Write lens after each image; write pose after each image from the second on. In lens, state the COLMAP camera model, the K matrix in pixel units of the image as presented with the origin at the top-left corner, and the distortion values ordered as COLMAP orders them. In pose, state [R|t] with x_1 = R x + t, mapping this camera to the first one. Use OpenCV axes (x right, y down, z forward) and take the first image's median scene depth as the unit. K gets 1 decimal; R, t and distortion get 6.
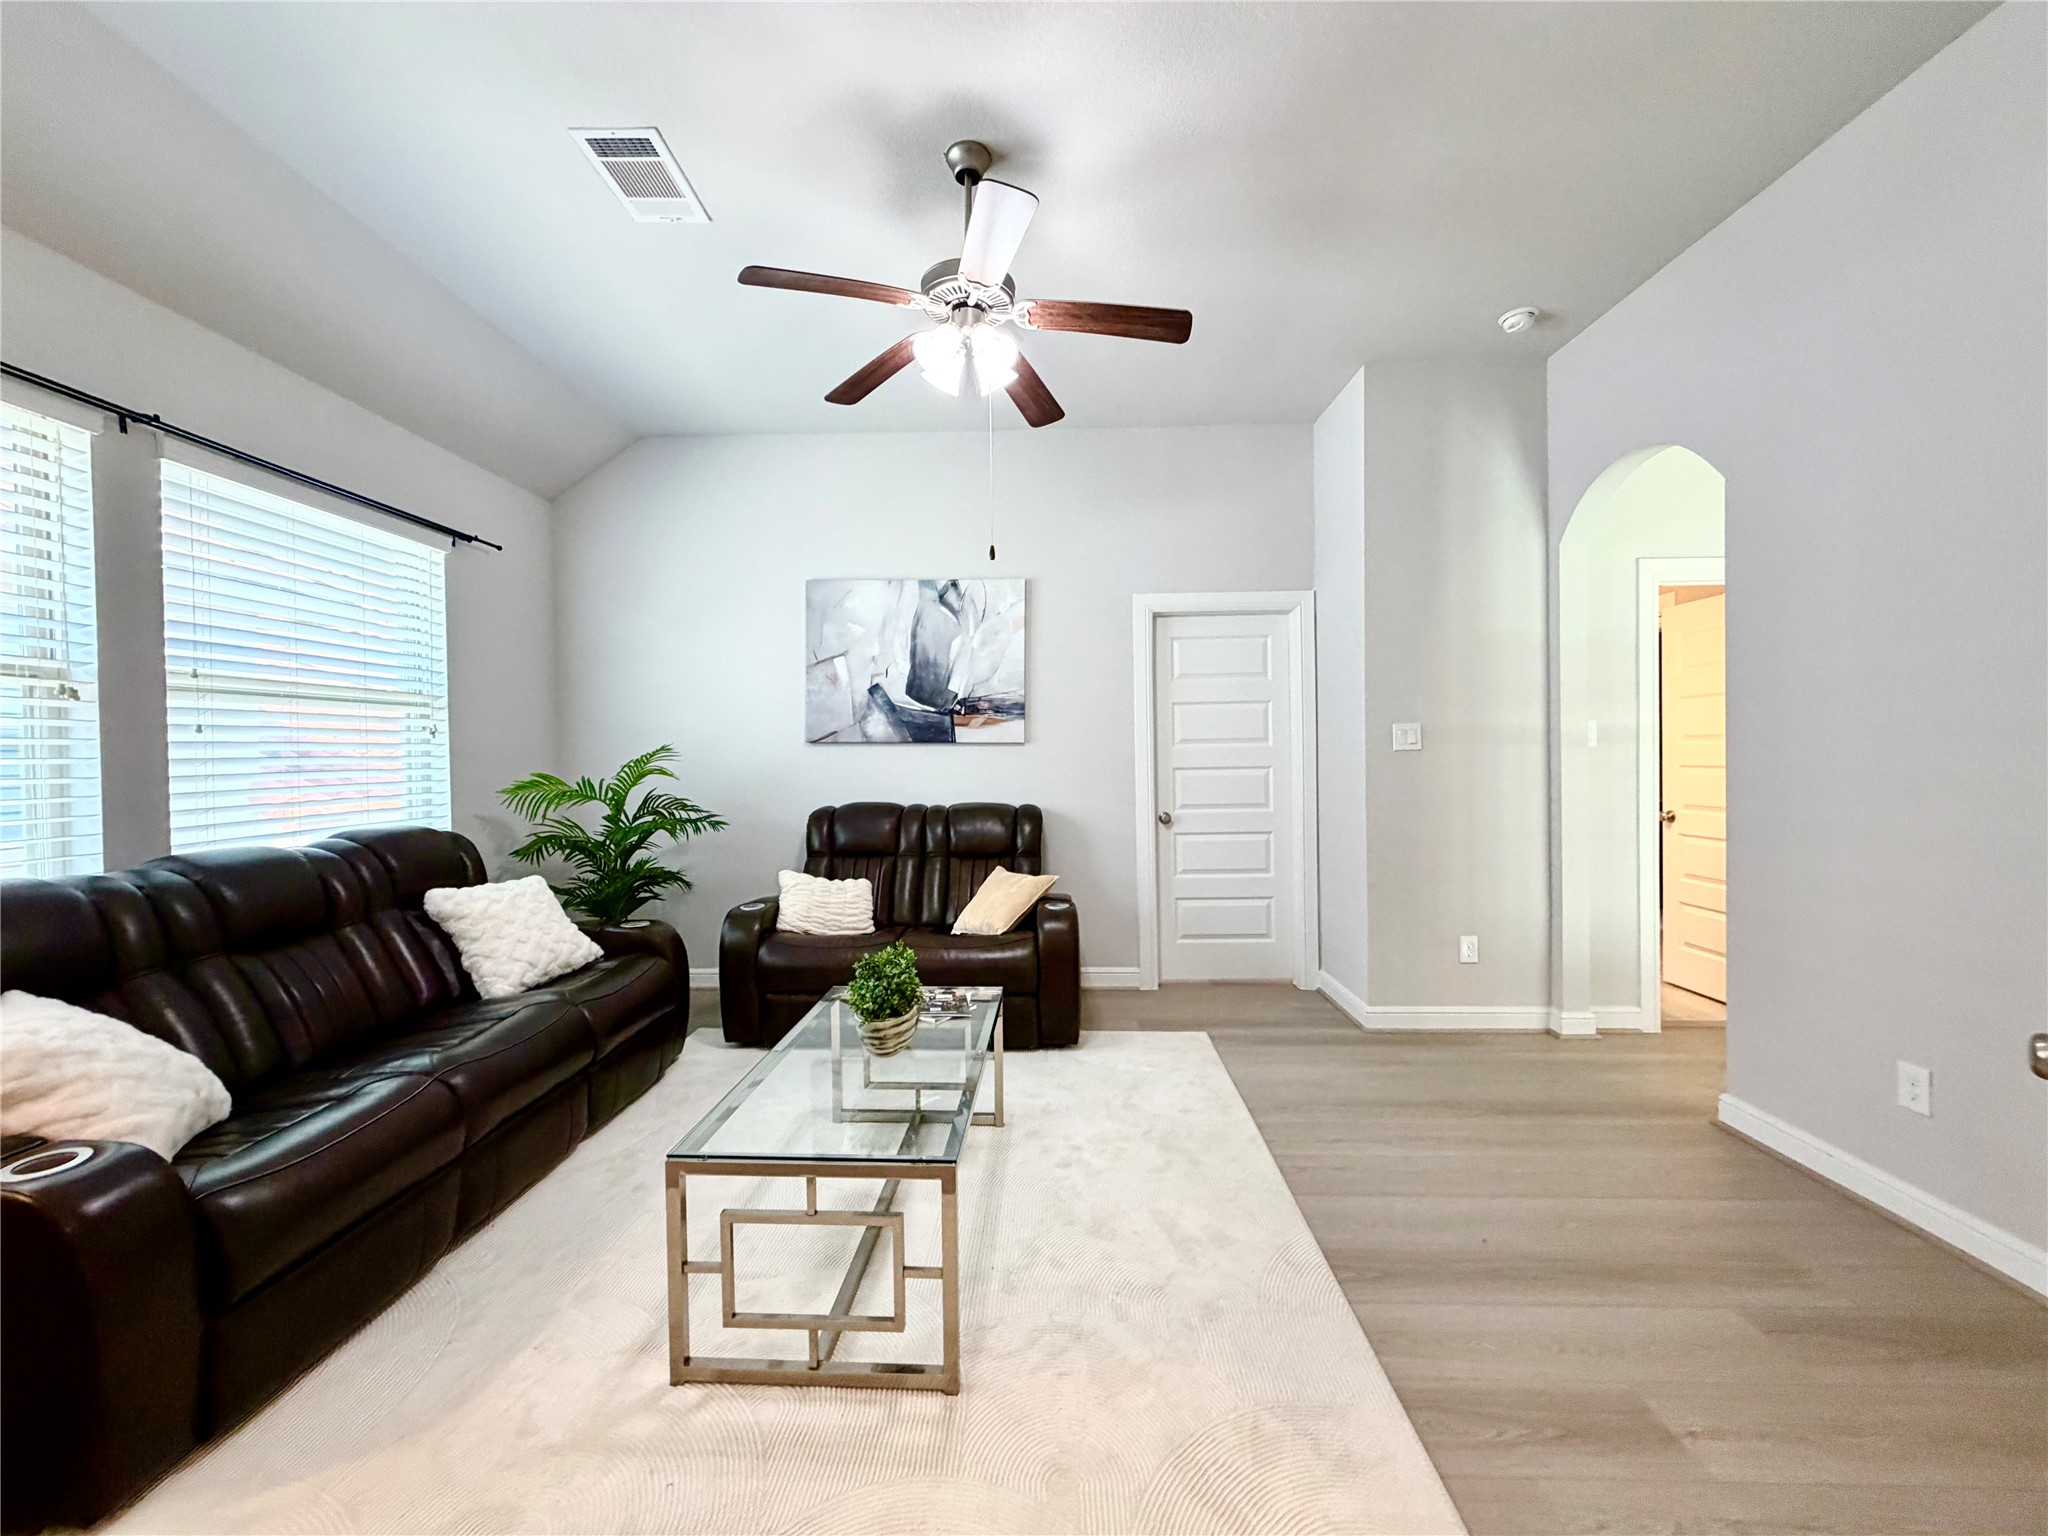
lens RADIAL K [[817.1, 0, 1020.0], [0, 817.1, 765.3], [0, 0, 1]] dist [0.000852, 0.000855]
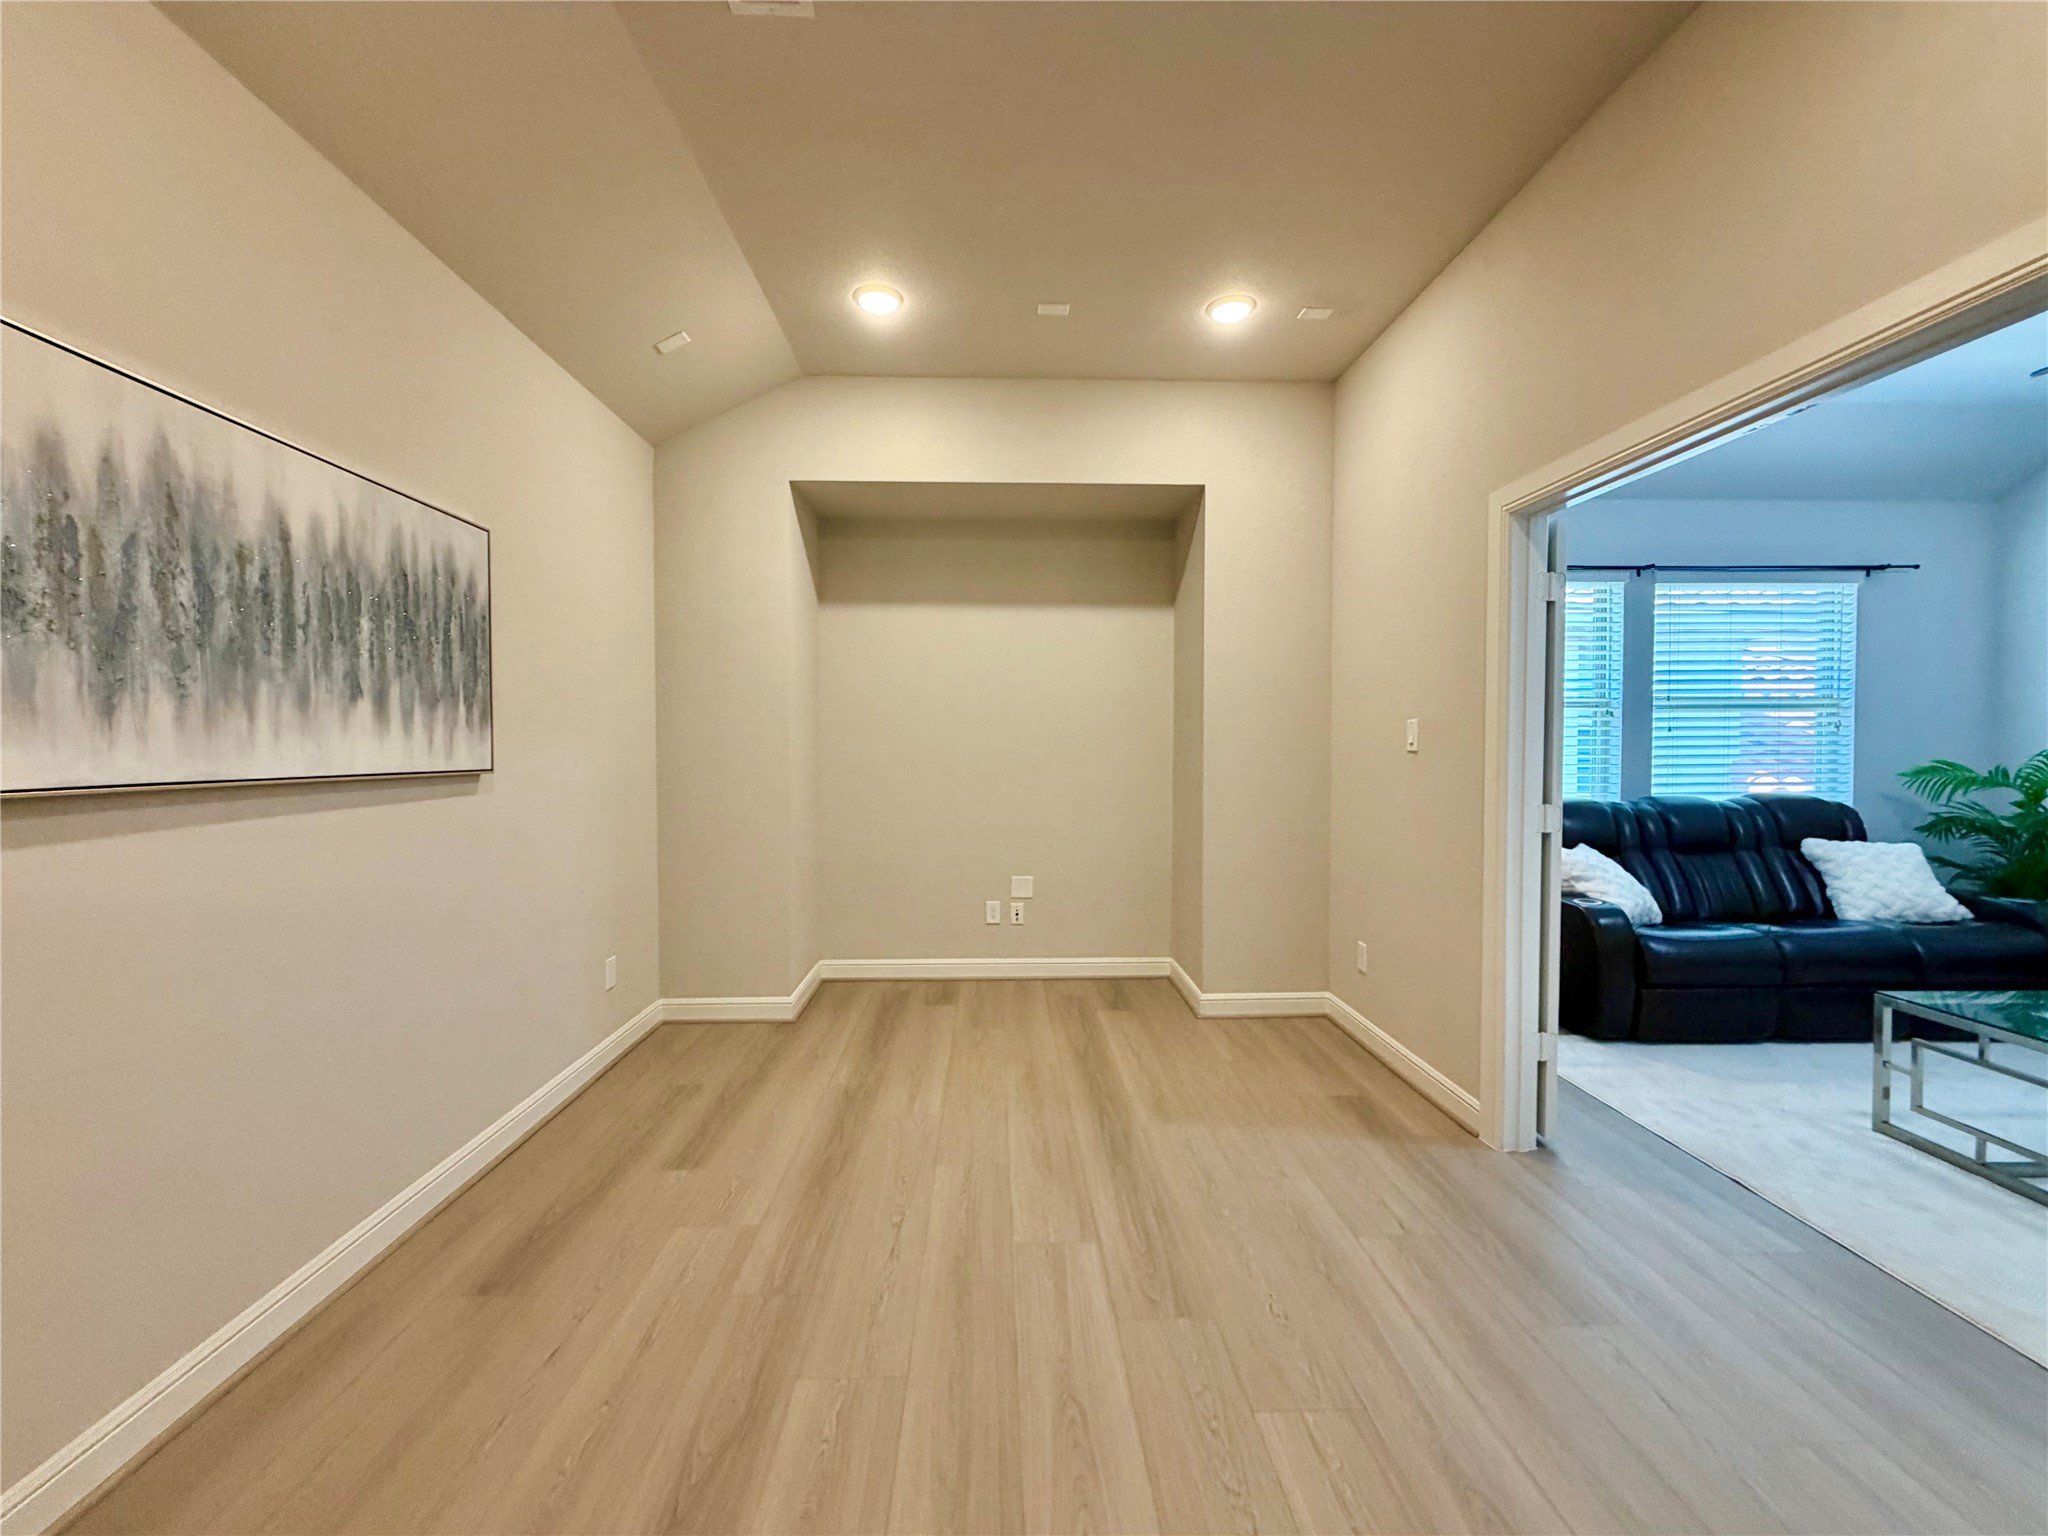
lens RADIAL K [[817.1, 0, 1019.6], [0, 817.1, 767.1], [0, 0, 1]] dist [0.000852, 0.000855]
pose [[0.064181, 0.035419, -0.997310, 0.492134], [-0.013943, 0.999304, 0.034592, -0.002757], [0.997841, 0.011685, 0.064630, -0.377130]]
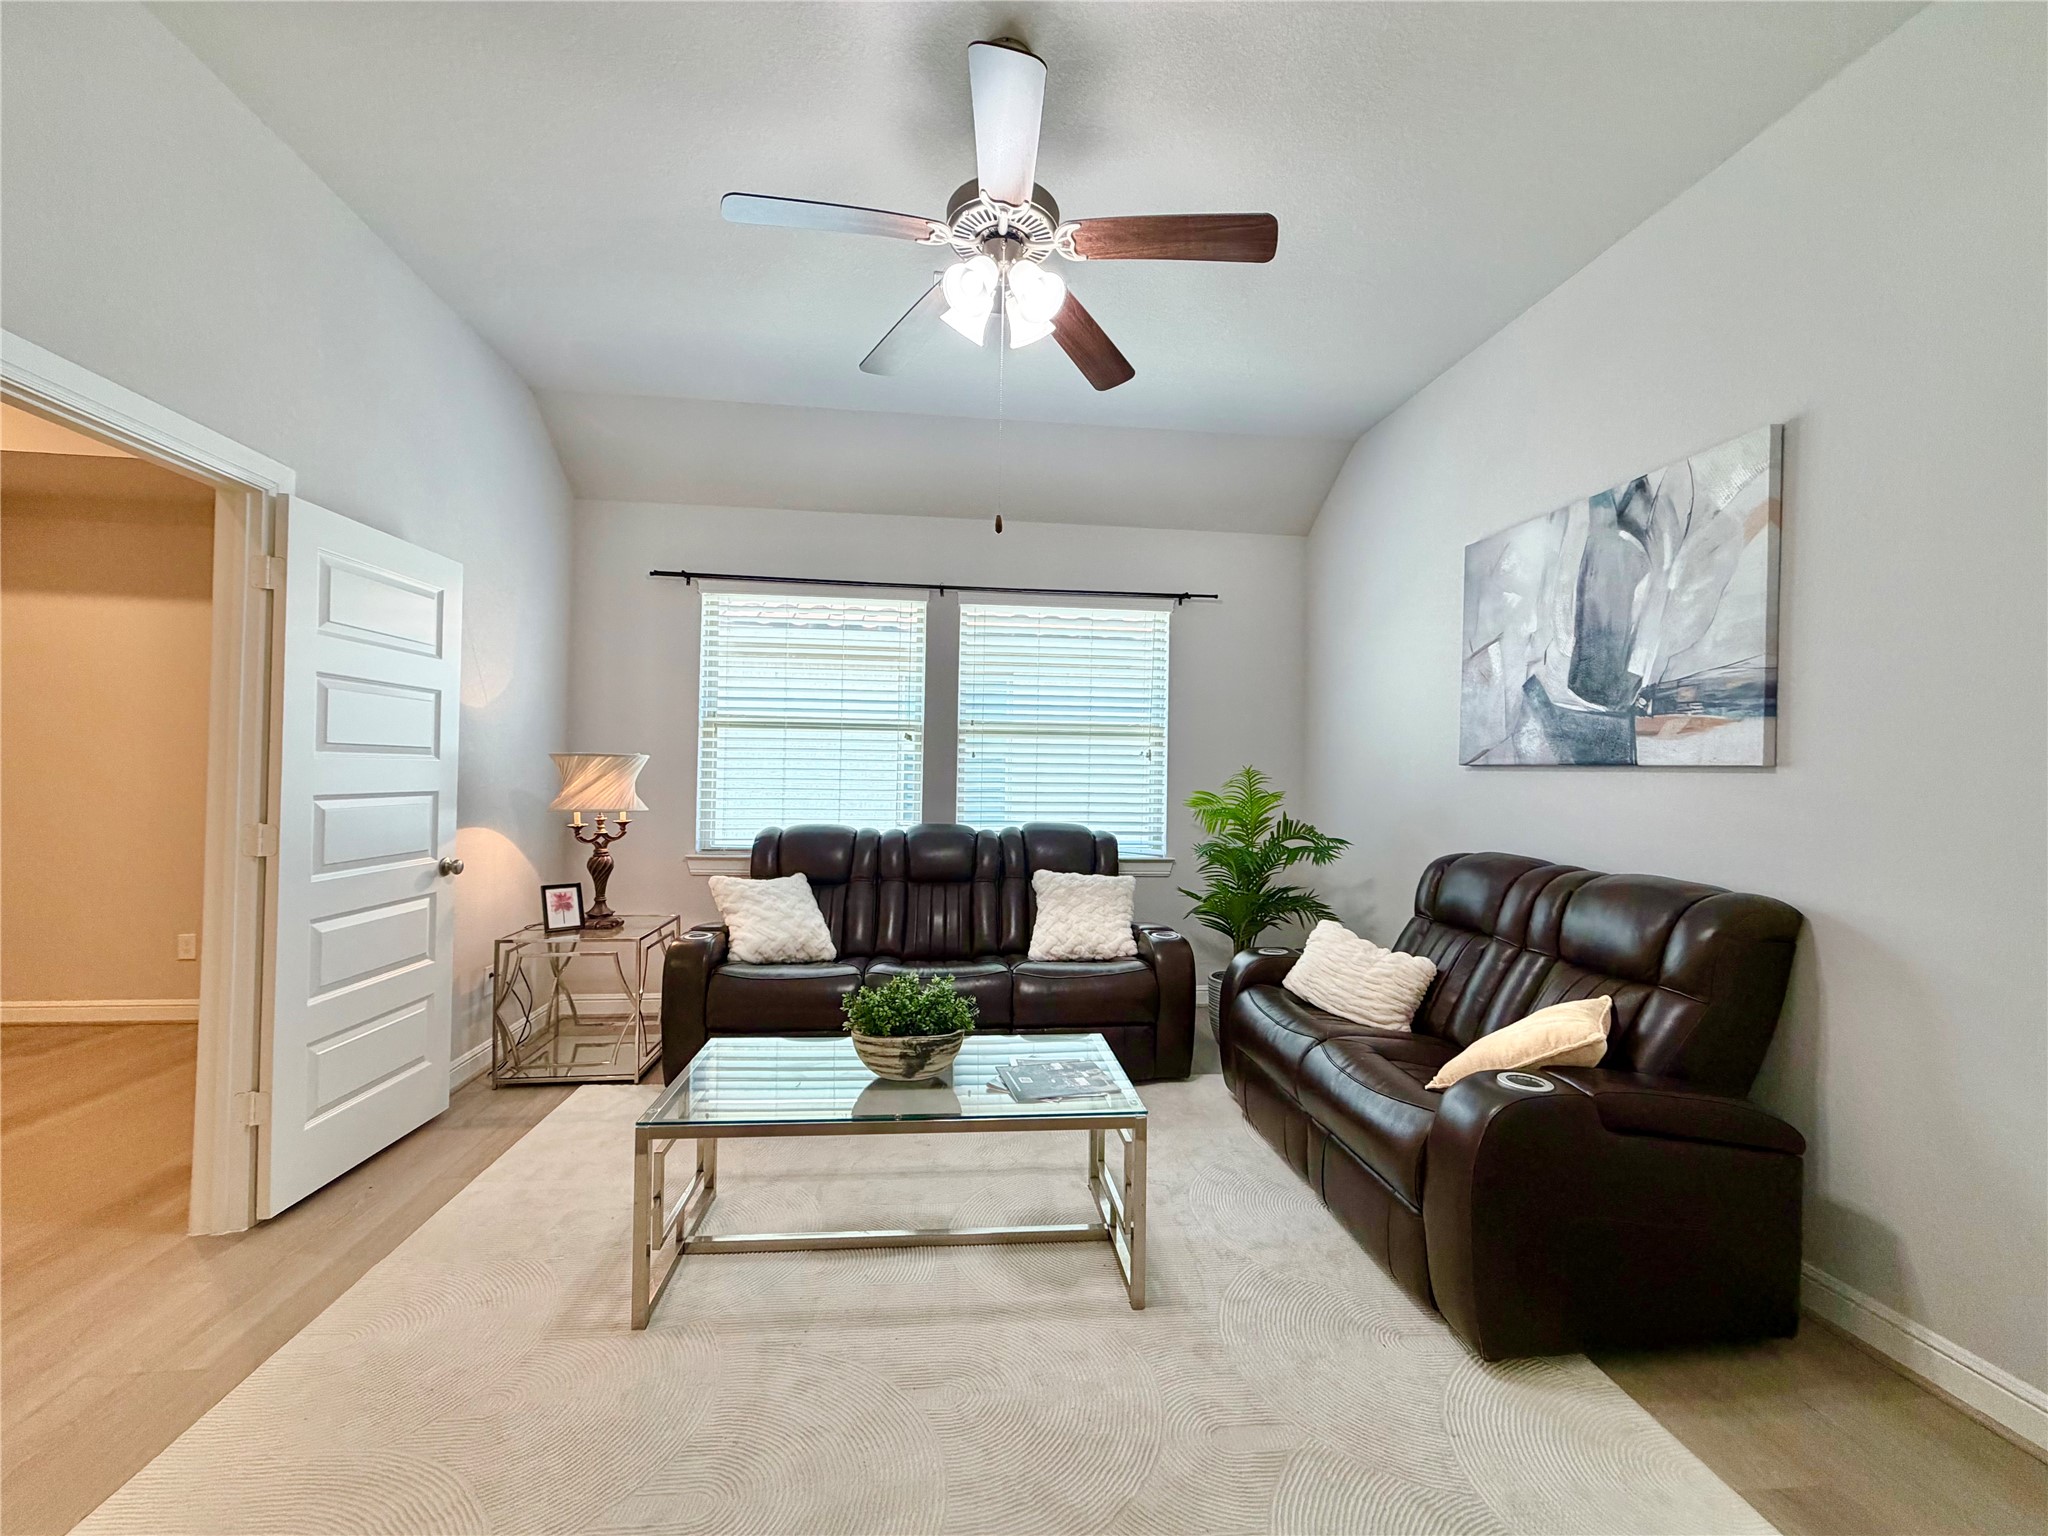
lens RADIAL K [[817.1, 0, 1021.8], [0, 817.1, 767.0], [0, 0, 1]] dist [0.000852, 0.000855]
pose [[0.140380, 0.004080, -0.990089, 0.504624], [-0.032763, 0.999463, -0.000527, -0.015318], [0.989555, 0.032513, 0.140438, 0.607744]]
